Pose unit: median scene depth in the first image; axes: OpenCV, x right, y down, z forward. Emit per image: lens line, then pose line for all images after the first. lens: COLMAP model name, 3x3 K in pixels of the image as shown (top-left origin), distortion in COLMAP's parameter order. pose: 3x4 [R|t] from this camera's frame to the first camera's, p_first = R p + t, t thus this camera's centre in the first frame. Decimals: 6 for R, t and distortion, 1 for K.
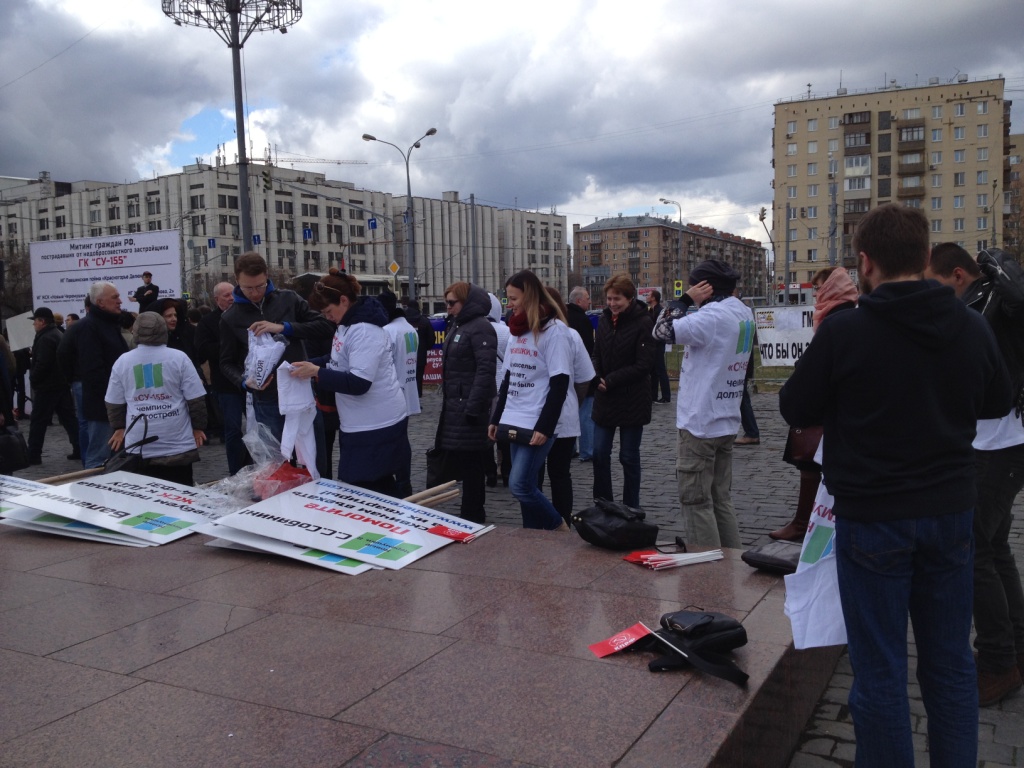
lens RADIAL K [[965.4, 0, 509.0], [0, 965.4, 410.3], [0, 0, 1]] dist [0.123568, -0.264945]
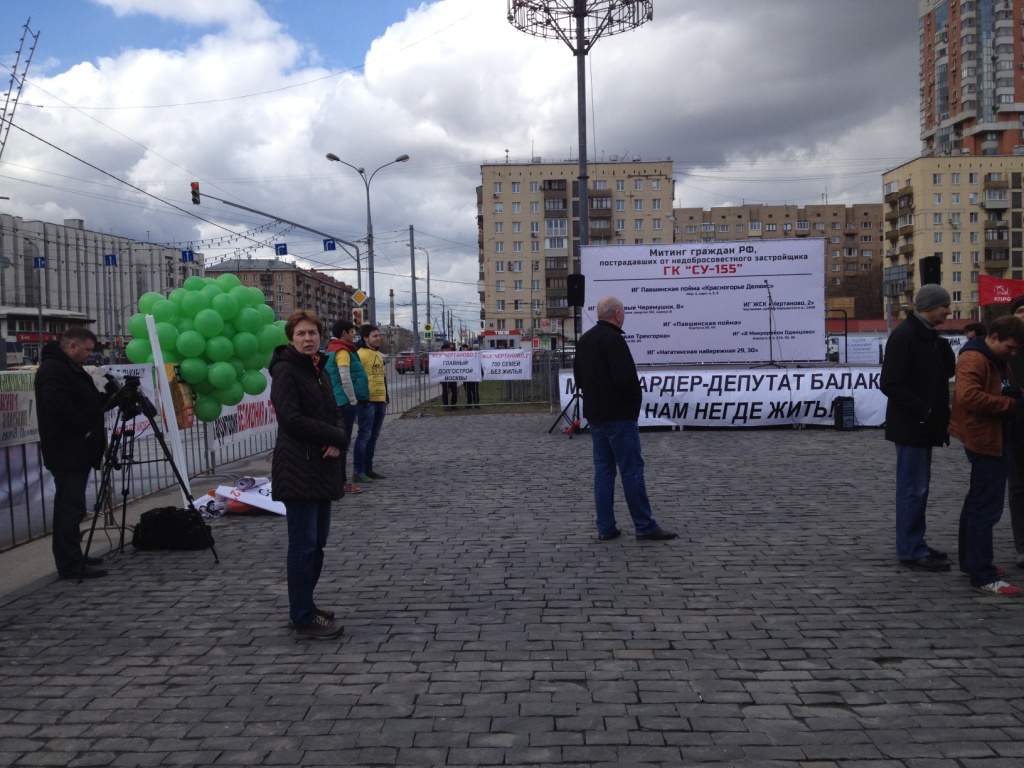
lens RADIAL K [[953.0, 0, 512.0], [0, 953.0, 384.0], [0, 0, 1]] dist [0.228789, -0.513999]
pose [[0.897893, -0.002322, 0.440207, -0.169545], [0.035432, 0.997123, -0.067012, 0.001540], [-0.438785, 0.075767, 0.895392, 0.048631]]
